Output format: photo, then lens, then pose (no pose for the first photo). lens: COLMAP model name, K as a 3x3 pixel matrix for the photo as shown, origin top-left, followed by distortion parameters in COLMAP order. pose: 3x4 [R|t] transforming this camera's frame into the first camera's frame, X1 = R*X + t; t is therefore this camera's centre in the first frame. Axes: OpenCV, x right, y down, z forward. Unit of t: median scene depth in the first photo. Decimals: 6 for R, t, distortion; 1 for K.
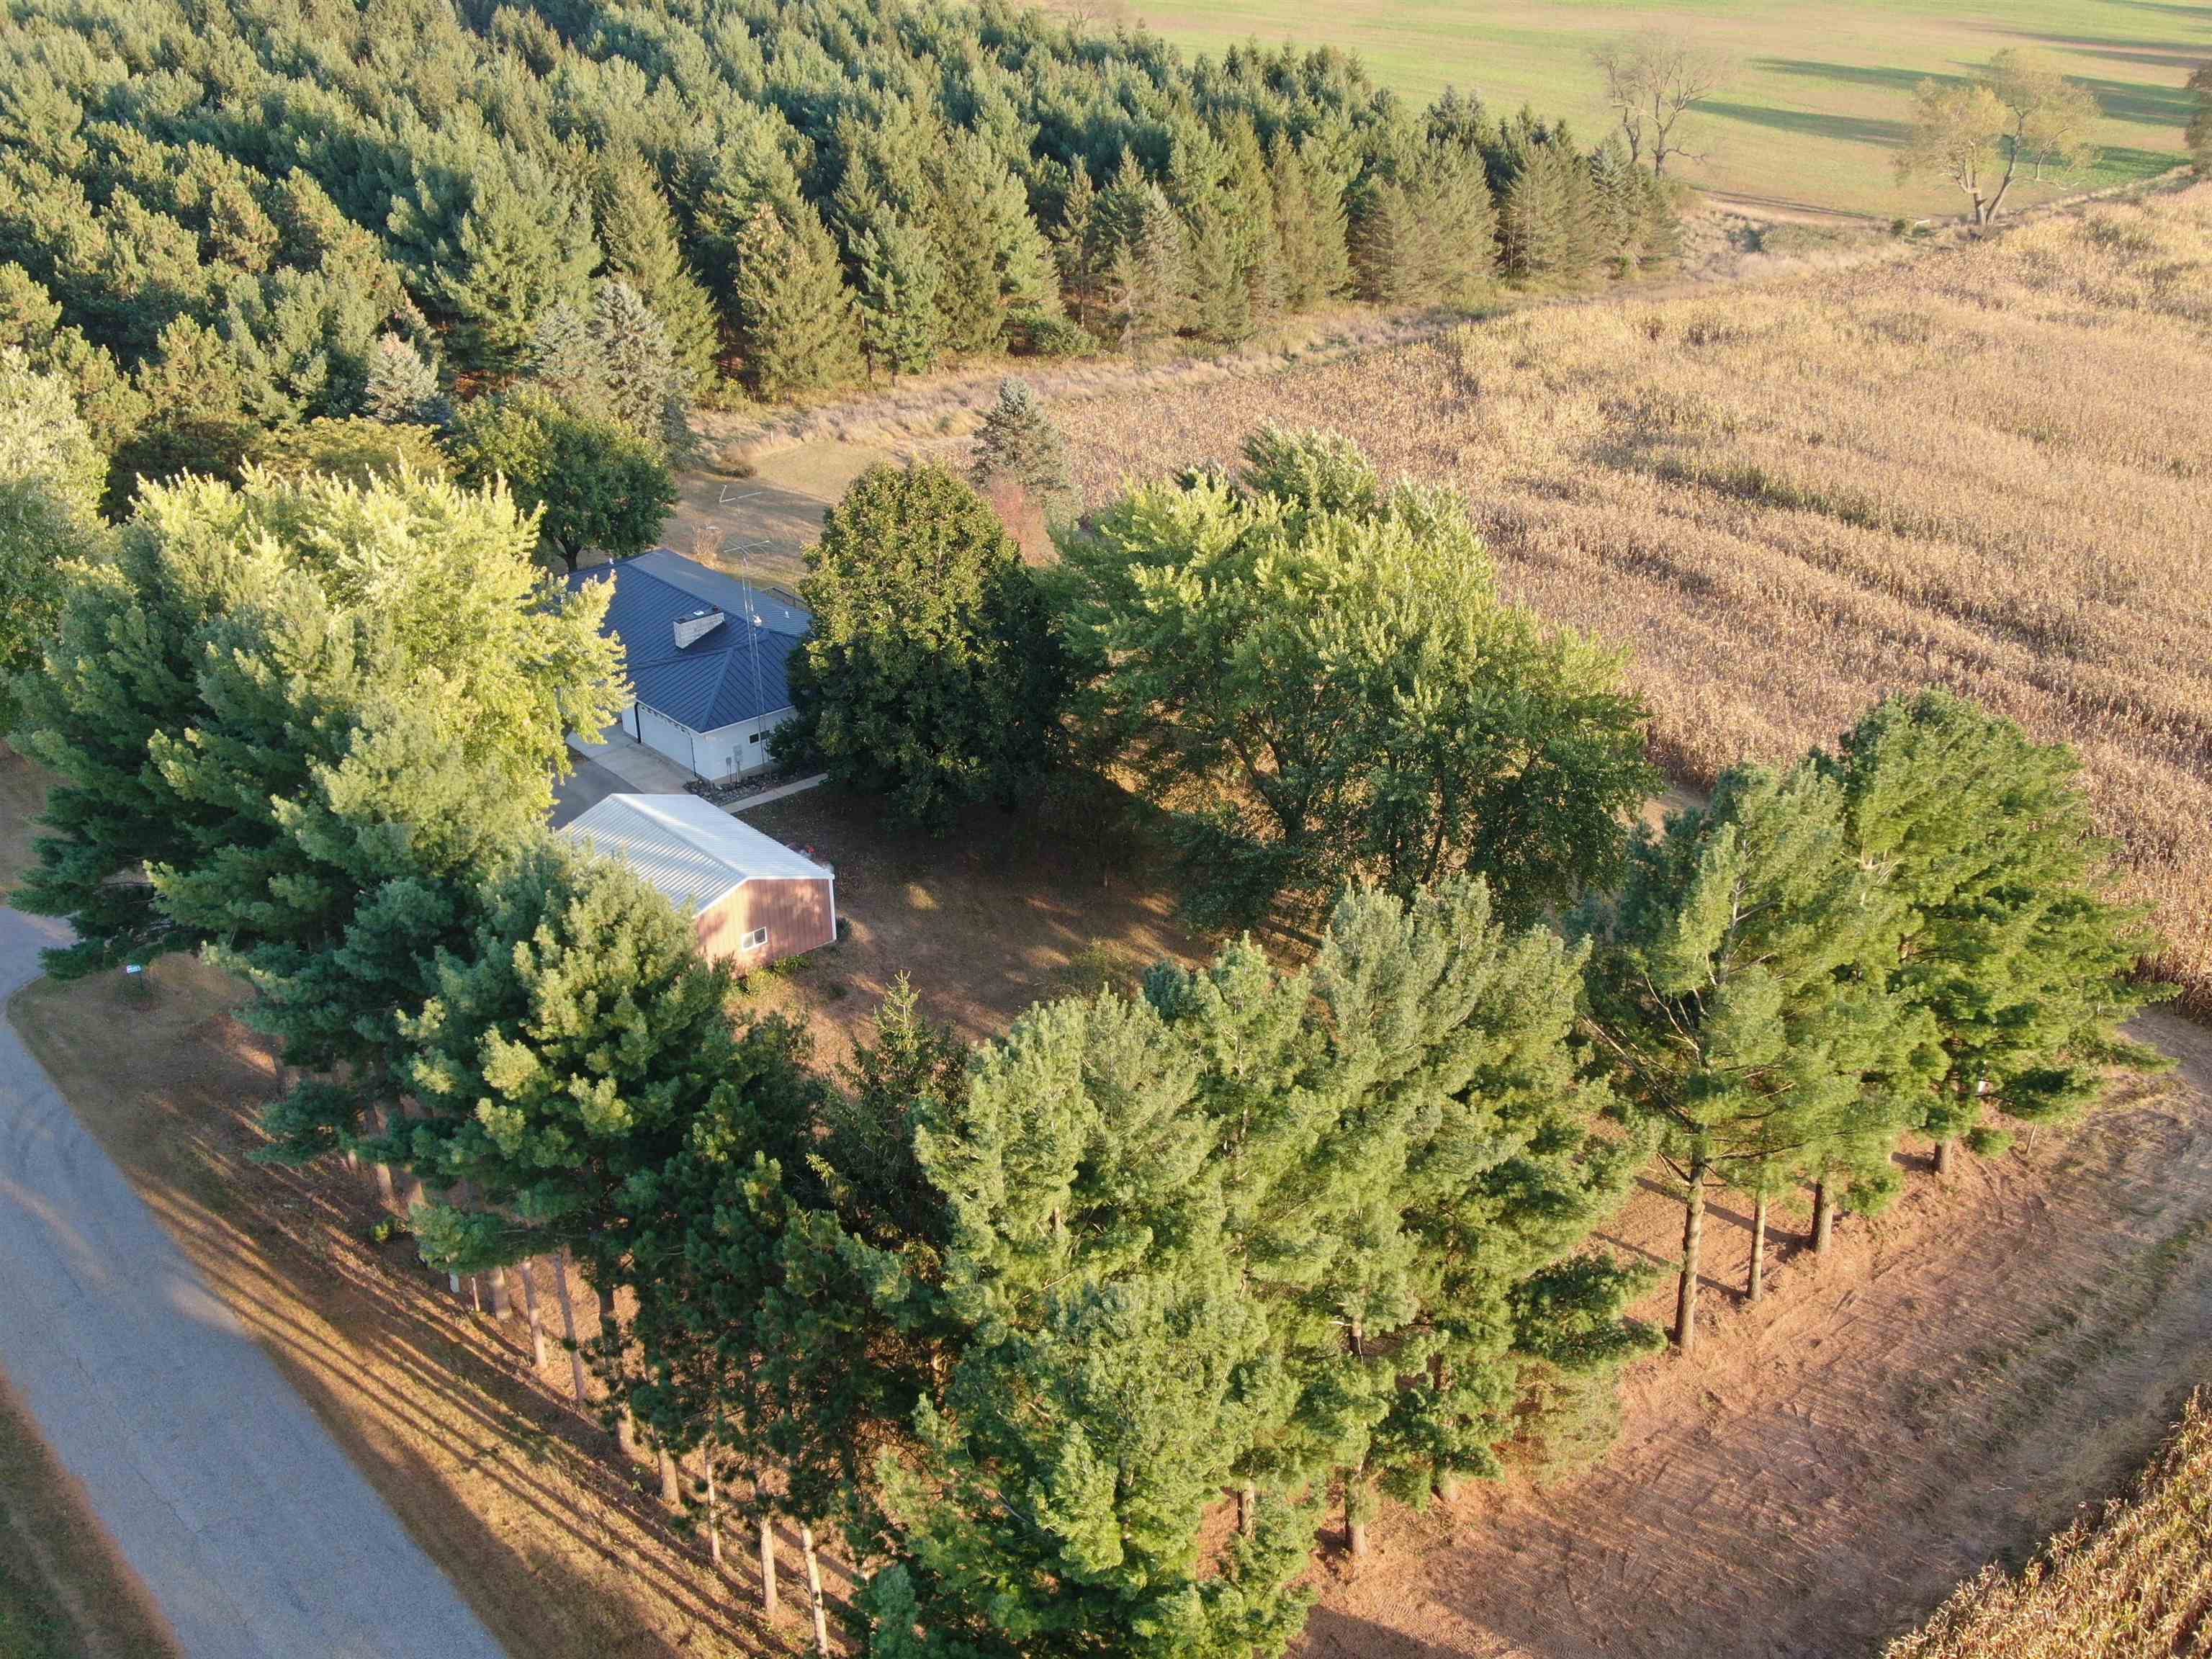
lens RADIAL K [[2481.8, 0, 1106.5], [0, 2481.8, 829.3], [0, 0, 1]] dist [-0.014436, 0.000000]
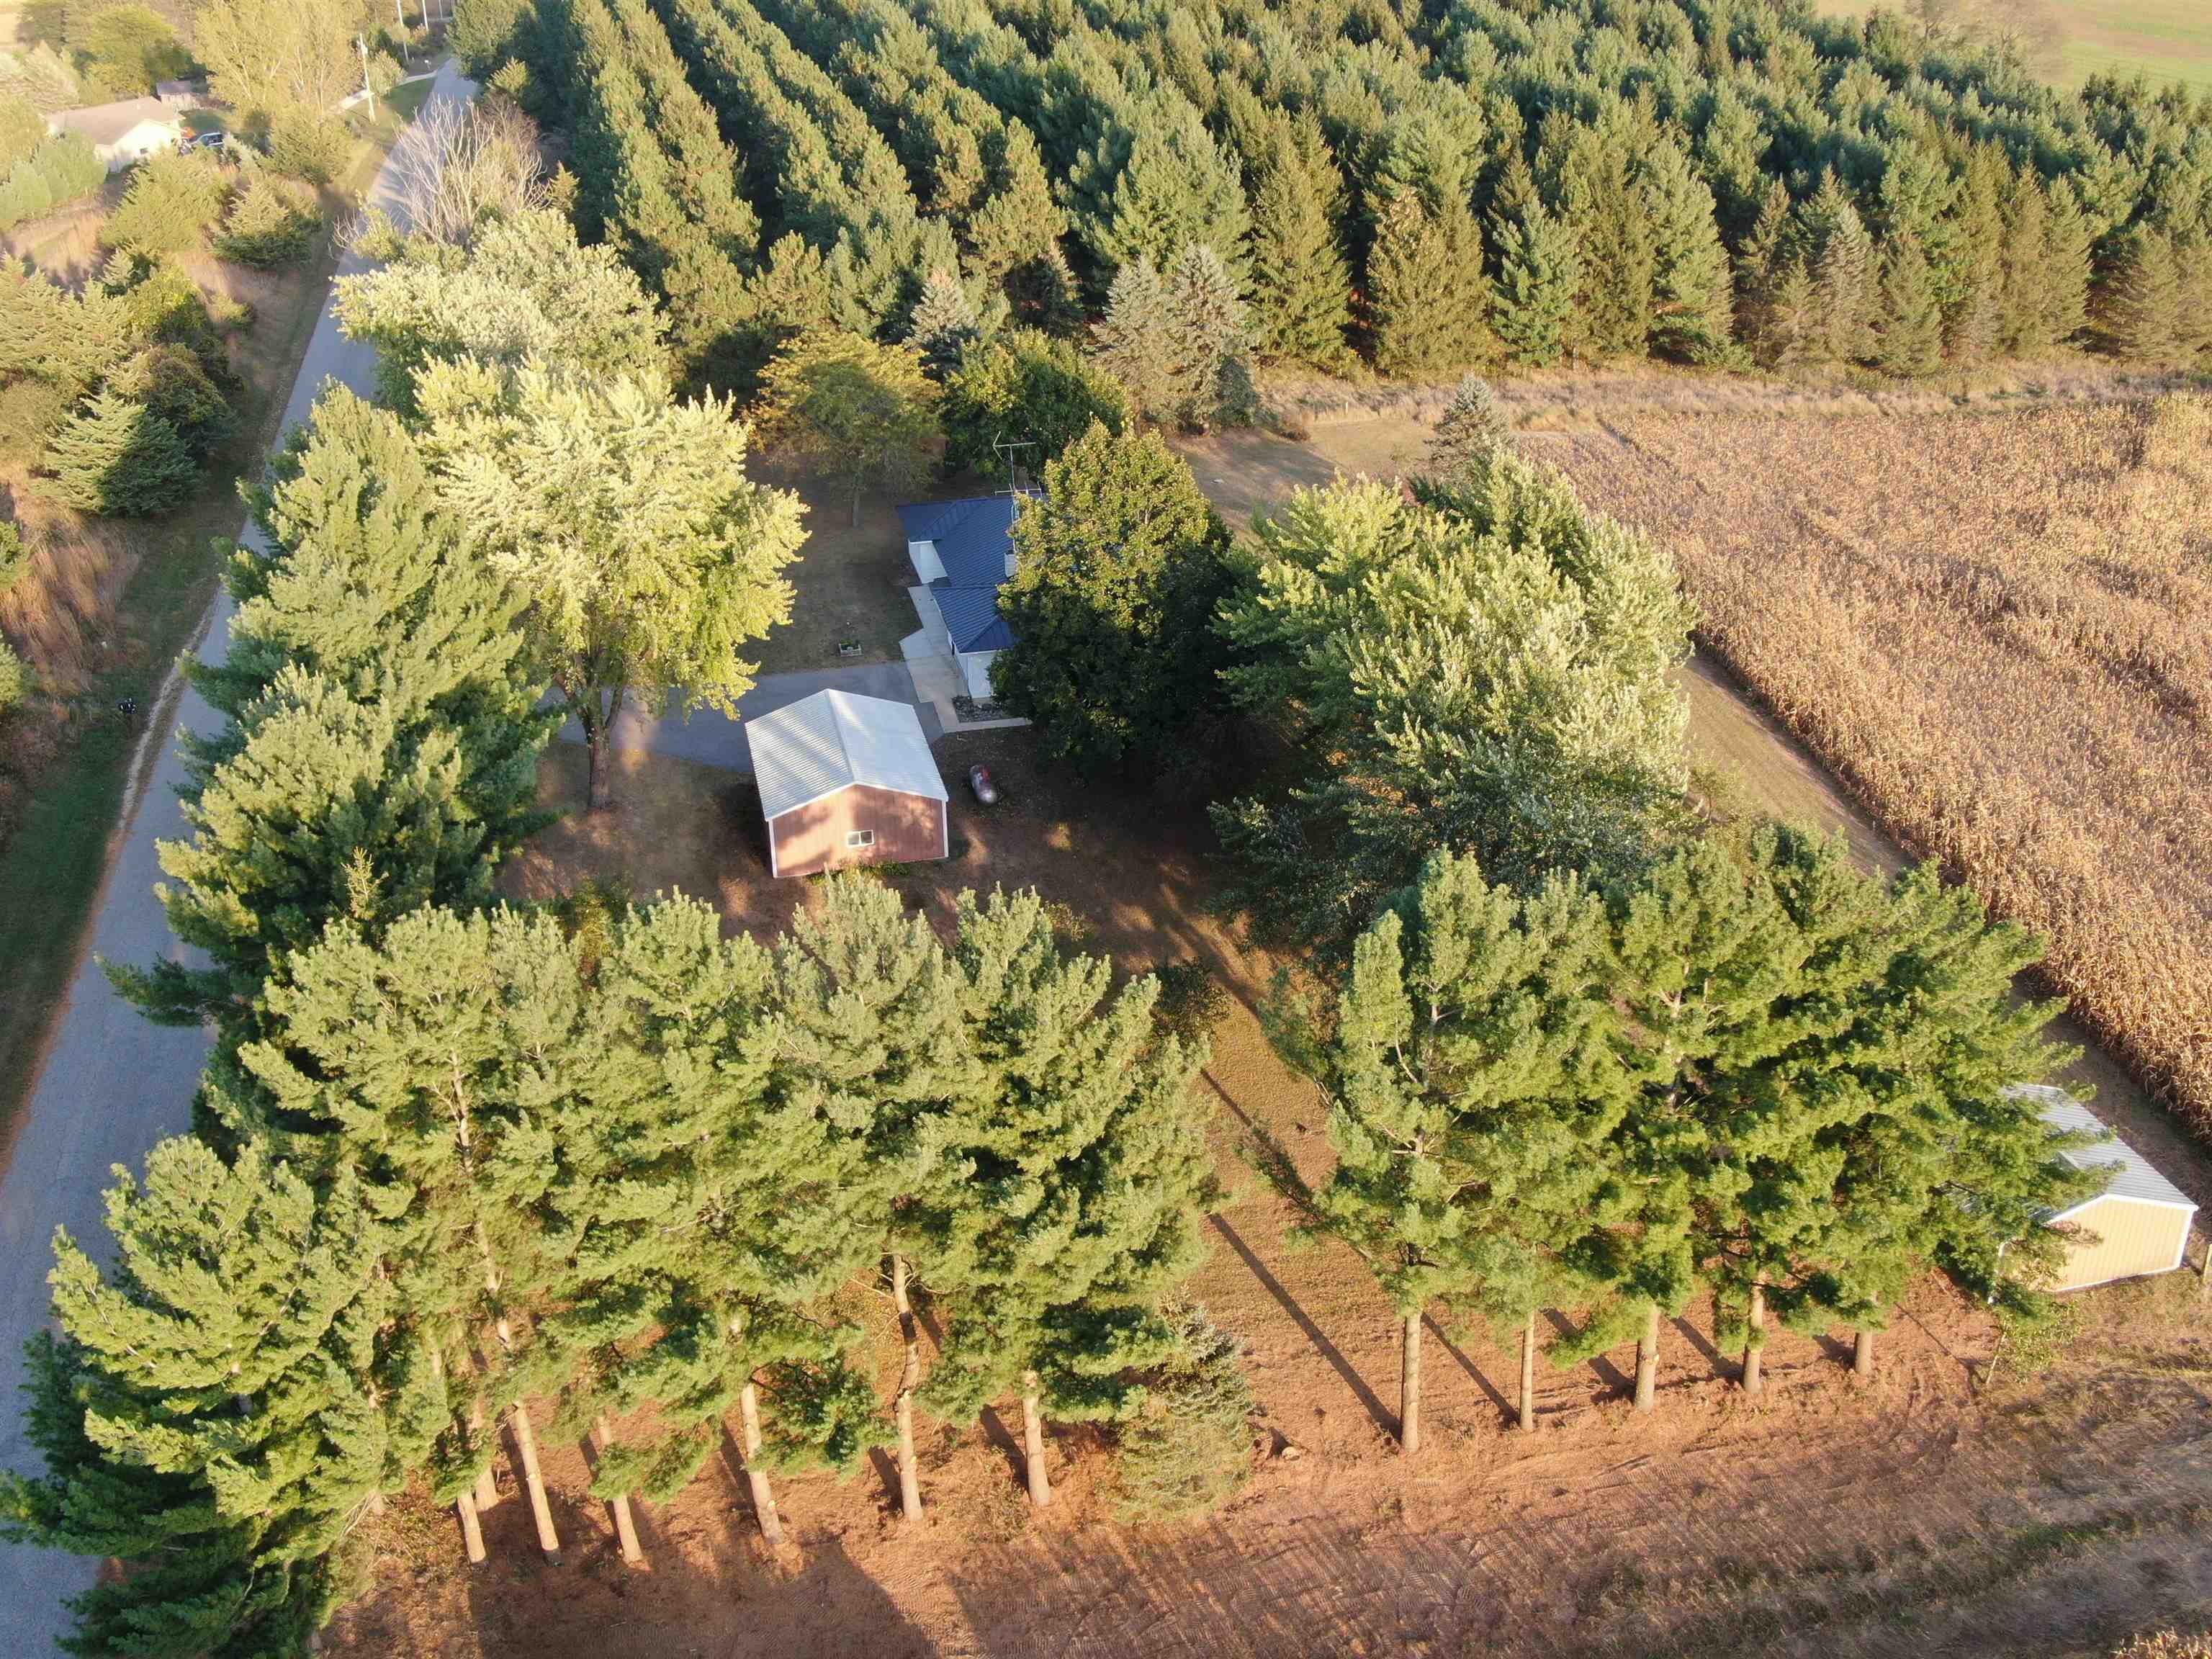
lens RADIAL K [[2301.7, 0, 1106.0], [0, 2301.7, 831.7], [0, 0, 1]] dist [-0.029262, 0.000000]
pose [[0.874191, 0.211377, -0.437161, 0.229200], [-0.198237, 0.977197, 0.076081, -0.033258], [0.443274, 0.020152, 0.896160, 0.073712]]
